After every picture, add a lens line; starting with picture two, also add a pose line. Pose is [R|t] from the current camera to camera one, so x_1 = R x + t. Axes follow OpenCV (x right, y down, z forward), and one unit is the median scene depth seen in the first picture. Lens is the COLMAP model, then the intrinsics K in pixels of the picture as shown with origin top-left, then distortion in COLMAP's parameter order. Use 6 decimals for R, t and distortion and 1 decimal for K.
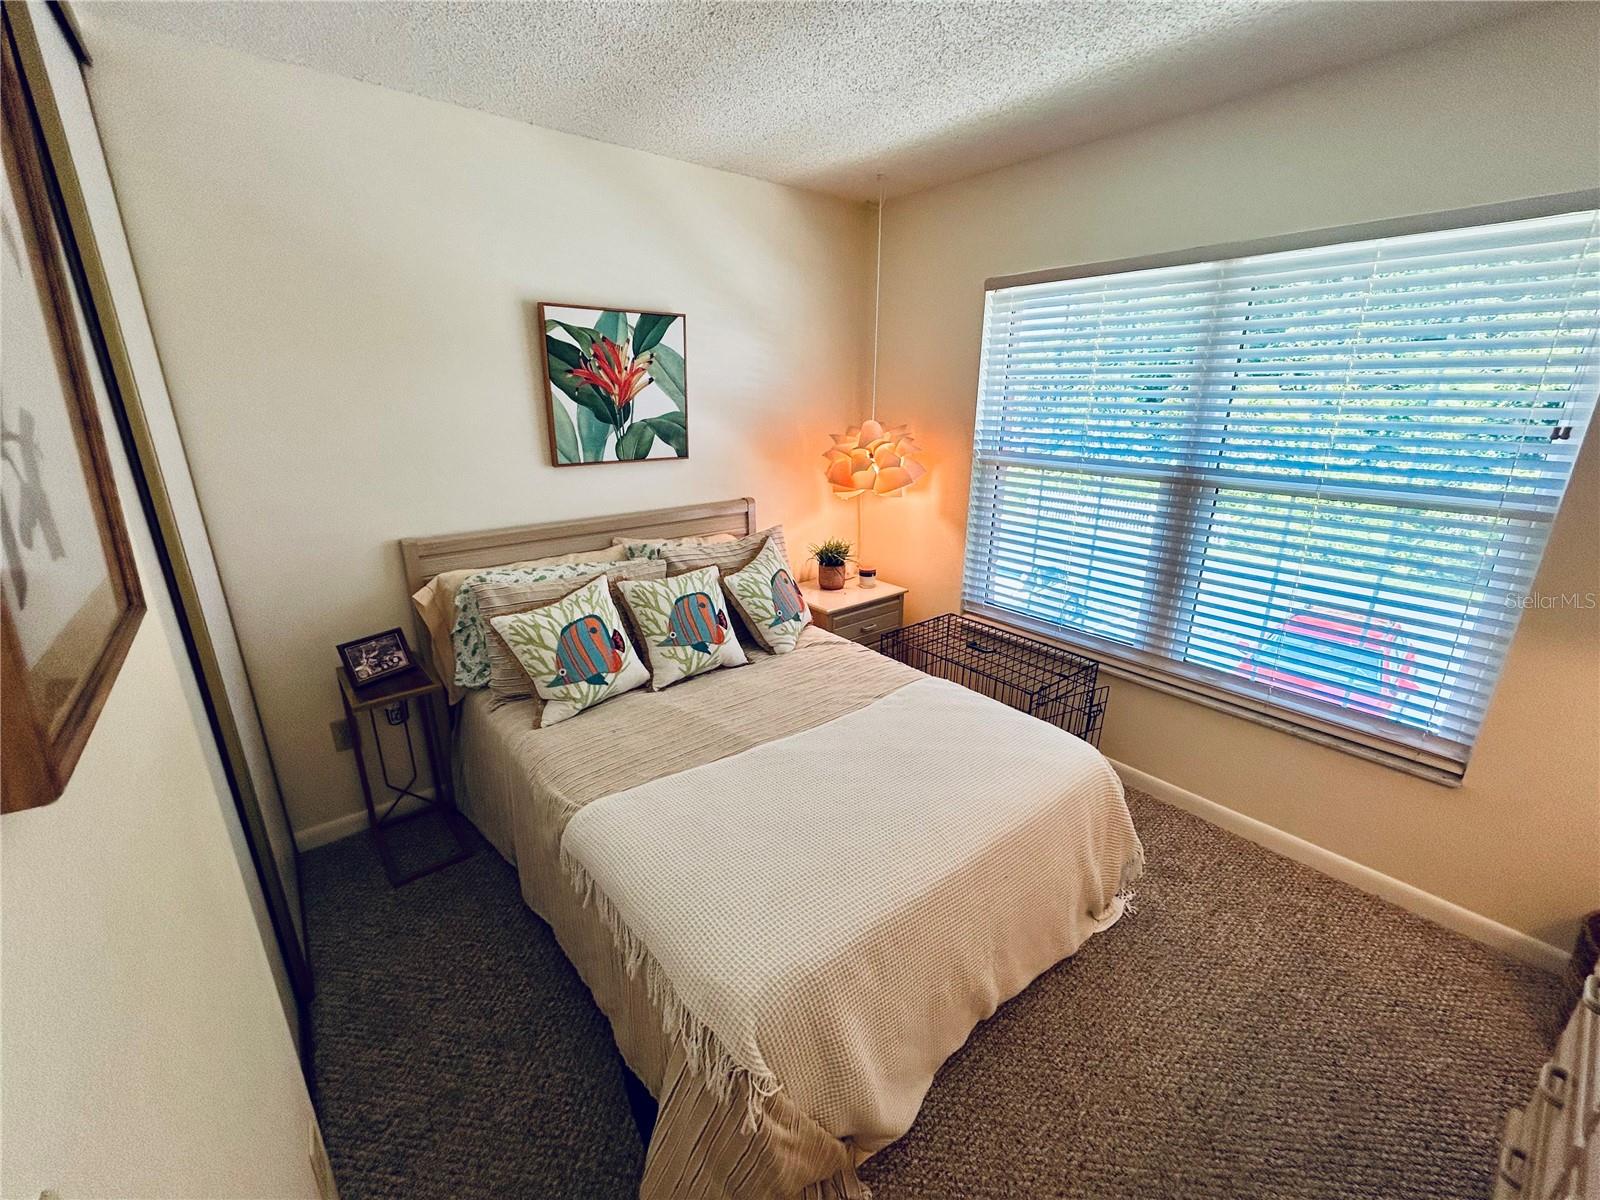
lens RADIAL K [[650.3, 0, 801.1], [0, 650.3, 598.8], [0, 0, 1]] dist [-0.000171, 0.000786]
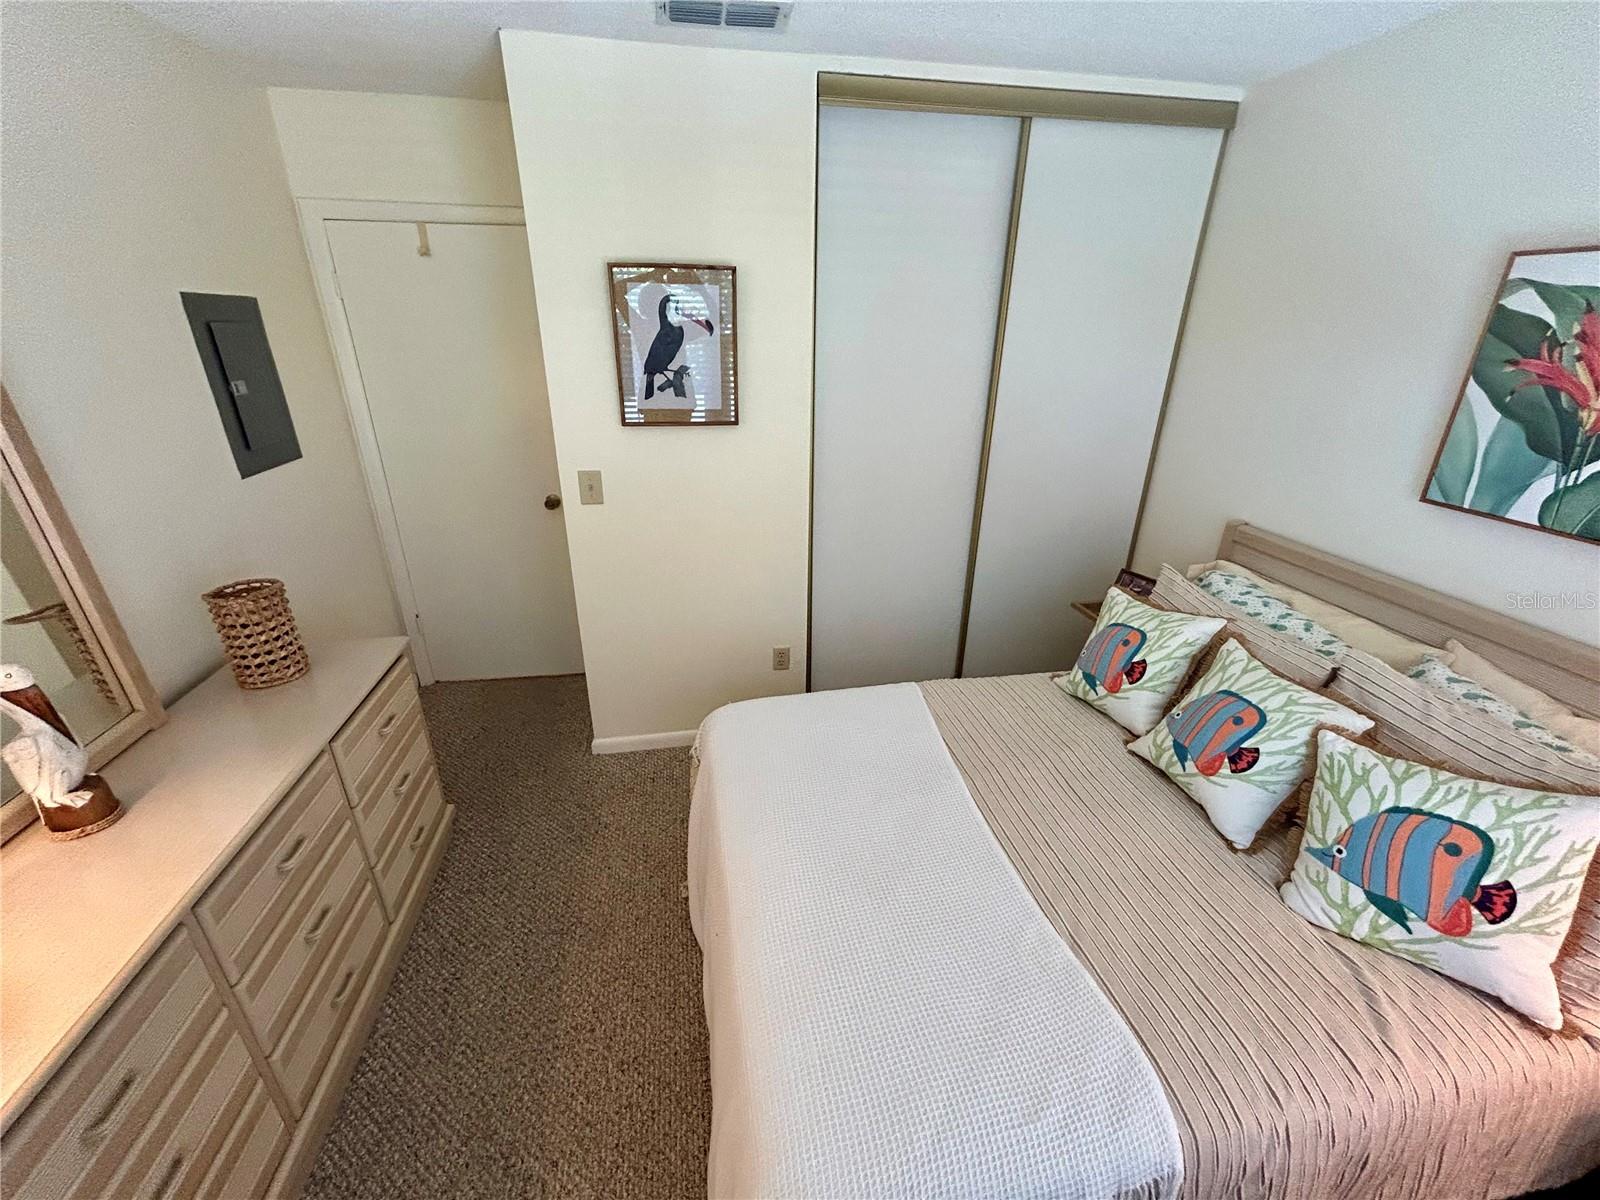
lens RADIAL K [[650.3, 0, 801.1], [0, 650.3, 598.8], [0, 0, 1]] dist [-0.000171, 0.000786]
pose [[-0.484181, 0.335556, -0.808066, 0.534498], [-0.280320, 0.815369, 0.506552, -0.289254], [0.828848, 0.471780, -0.300723, 0.729514]]
